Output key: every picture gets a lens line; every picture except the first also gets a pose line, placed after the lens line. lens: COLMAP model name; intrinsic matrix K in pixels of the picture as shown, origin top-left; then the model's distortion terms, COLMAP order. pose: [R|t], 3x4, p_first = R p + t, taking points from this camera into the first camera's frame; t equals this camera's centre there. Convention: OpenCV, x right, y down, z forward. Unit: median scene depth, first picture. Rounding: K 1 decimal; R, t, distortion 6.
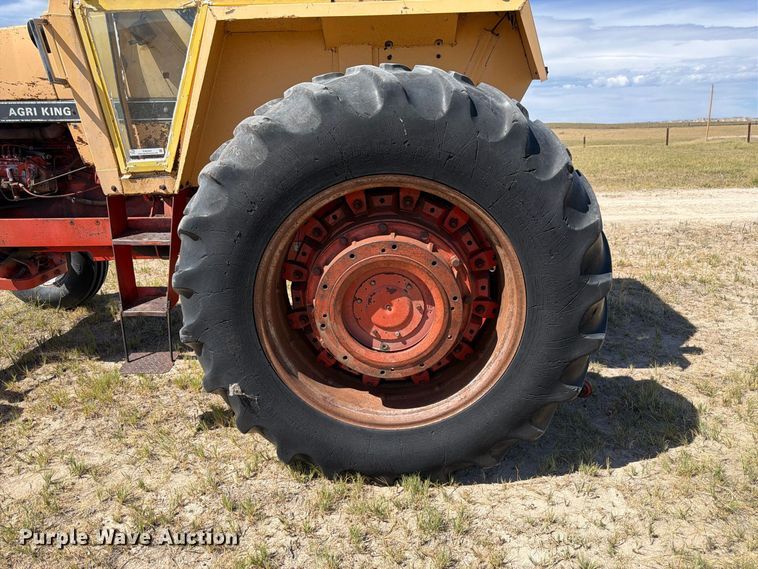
lens RADIAL K [[531.0, 0, 379.0], [0, 531.0, 284.5], [0, 0, 1]] dist [0.071427, -0.077653]
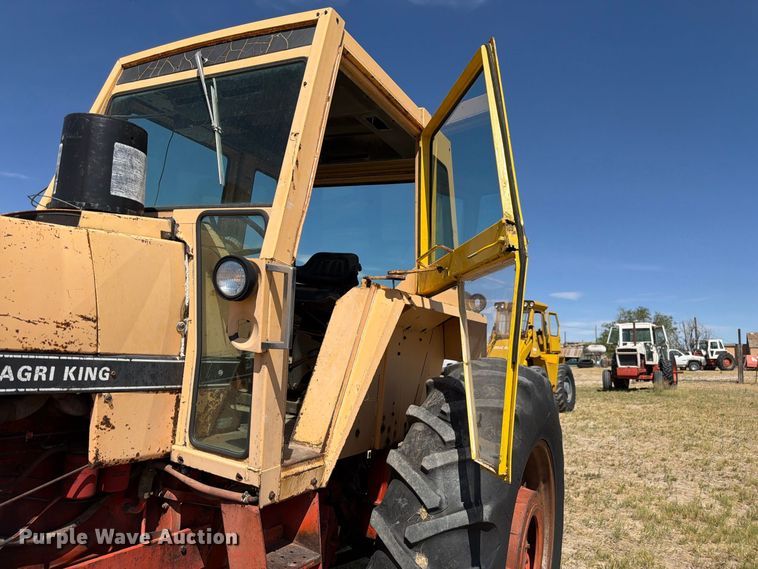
lens RADIAL K [[537.4, 0, 373.2], [0, 537.4, 272.1], [0, 0, 1]] dist [0.065783, -0.082212]
pose [[0.443010, 0.175907, 0.879090, -0.994576], [0.188257, 0.940446, -0.283055, -0.206482], [-0.876528, 0.290891, 0.383511, 0.497900]]
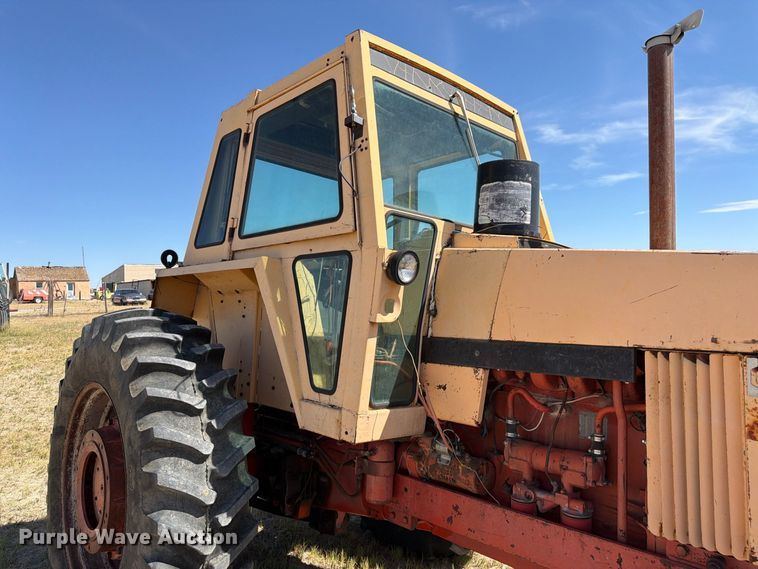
lens RADIAL K [[537.4, 0, 373.2], [0, 537.4, 272.1], [0, 0, 1]] dist [0.065783, -0.082212]
pose [[-0.699141, 0.064589, 0.712061, -1.027858], [0.219278, 0.967288, 0.127559, -0.648381], [-0.680529, 0.245321, -0.690433, 1.843291]]
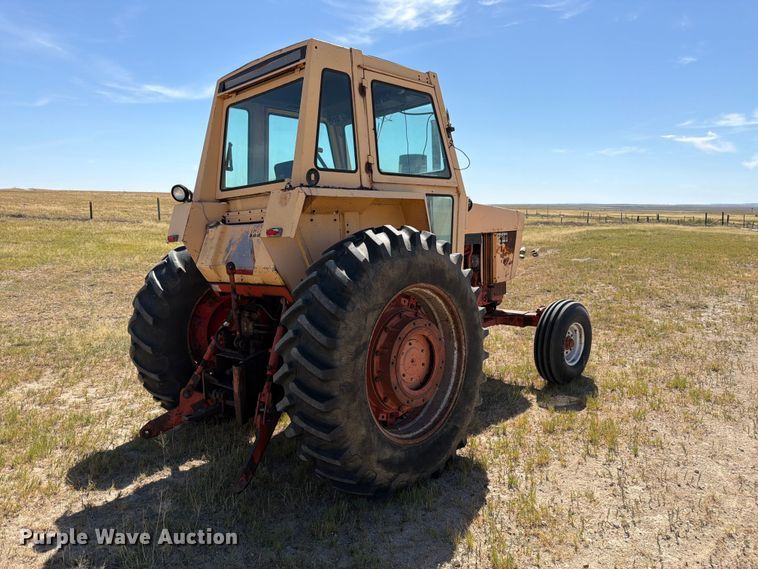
lens RADIAL K [[524.6, 0, 376.9], [0, 524.6, 289.0], [0, 0, 1]] dist [0.140864, -0.270256]
pose [[-0.657877, 0.125533, -0.742589, 1.007803], [-0.194068, 0.924455, 0.328207, -0.813416], [0.727692, 0.360033, -0.583816, 2.209861]]
